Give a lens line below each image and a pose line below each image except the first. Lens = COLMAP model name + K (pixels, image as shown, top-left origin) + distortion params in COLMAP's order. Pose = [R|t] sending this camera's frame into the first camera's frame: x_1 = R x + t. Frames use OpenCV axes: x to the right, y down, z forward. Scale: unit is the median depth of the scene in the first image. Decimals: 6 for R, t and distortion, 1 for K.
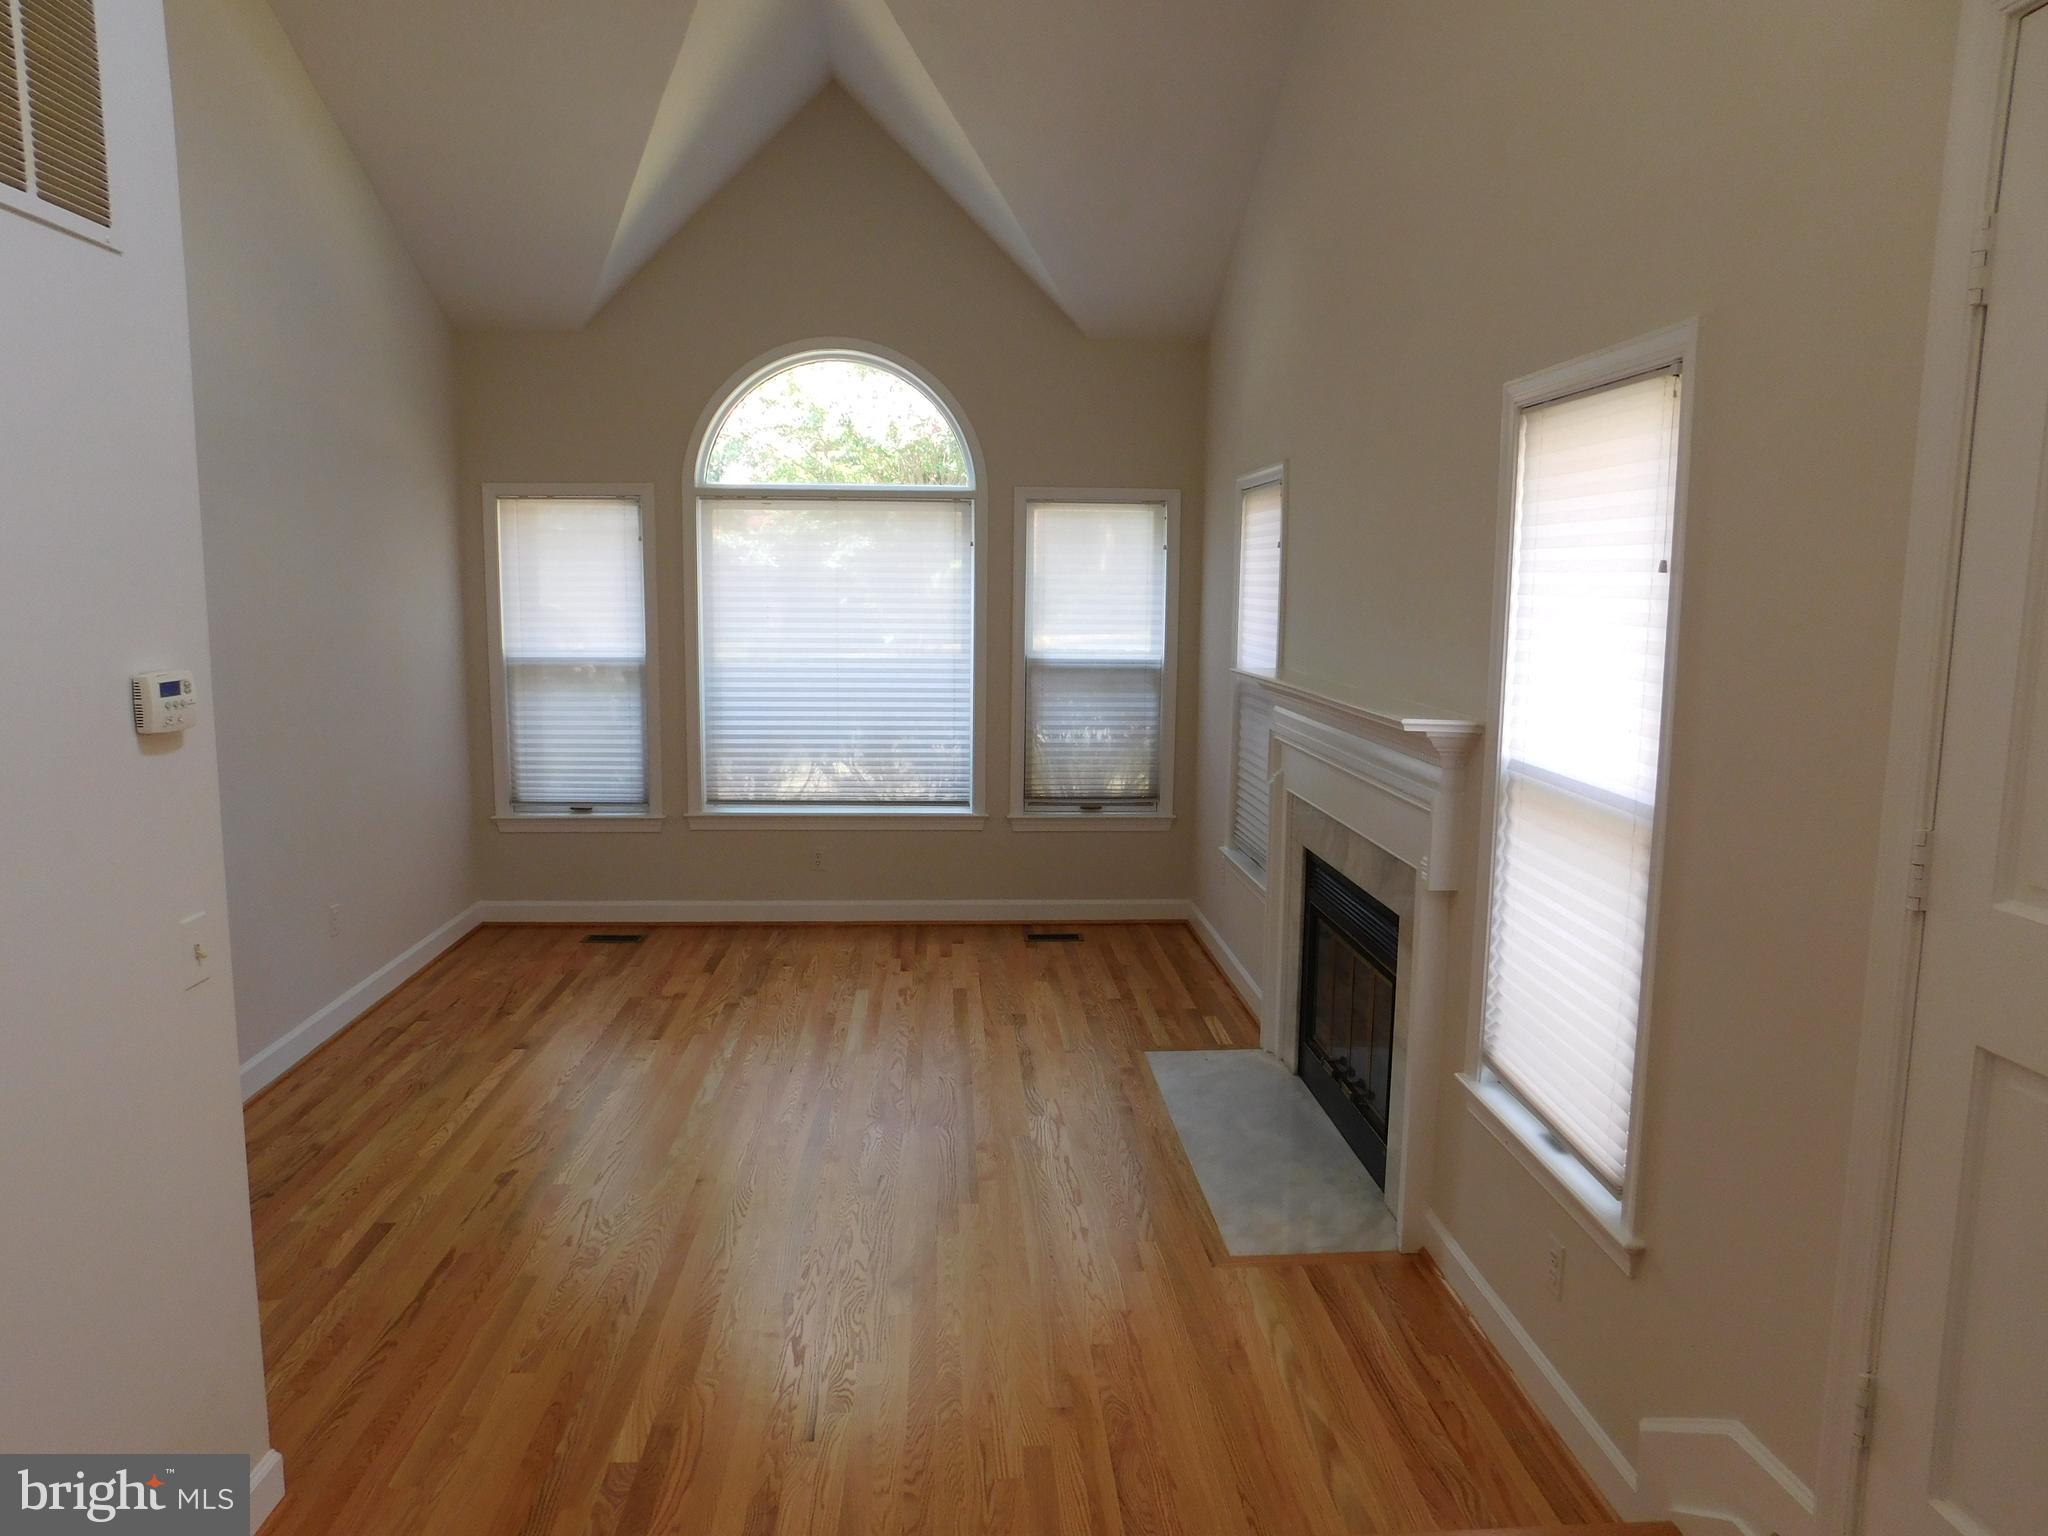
lens RADIAL K [[1369.6, 0, 1012.5], [0, 1369.6, 767.8], [0, 0, 1]] dist [-0.019538, 0.011408]
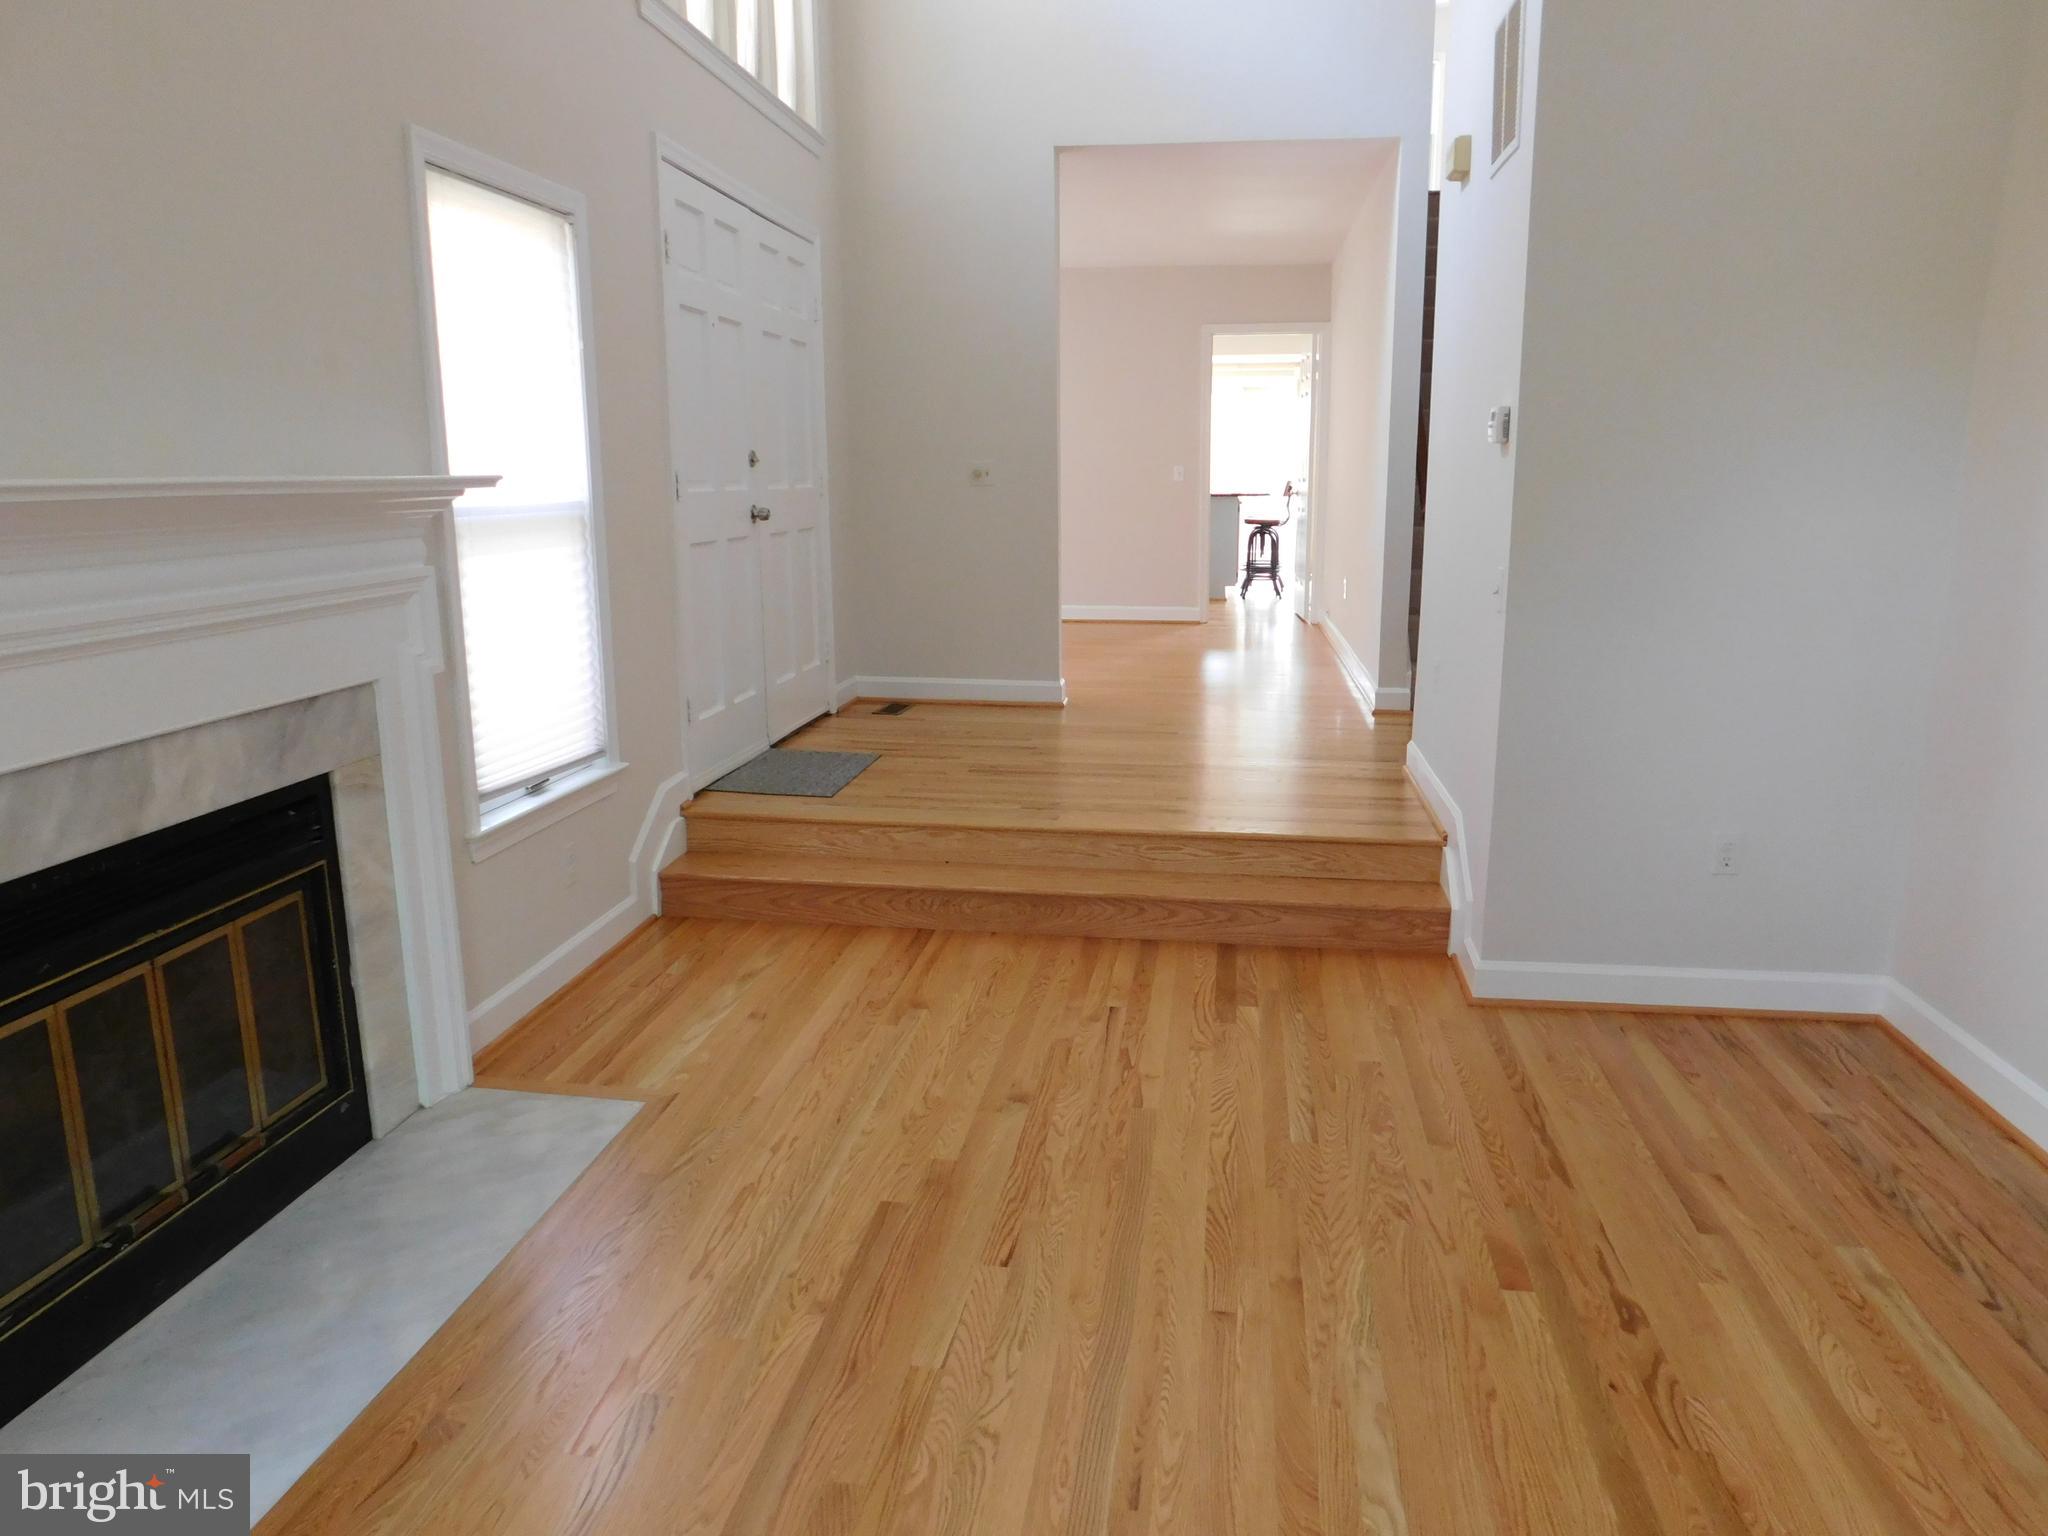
lens RADIAL K [[1369.6, 0, 1004.7], [0, 1369.6, 750.6], [0, 0, 1]] dist [-0.019538, 0.011408]
pose [[-0.976425, -0.046991, 0.210680, -0.254861], [0.026409, 0.942679, 0.332656, -0.154470], [-0.214235, 0.330377, -0.919214, 1.756685]]
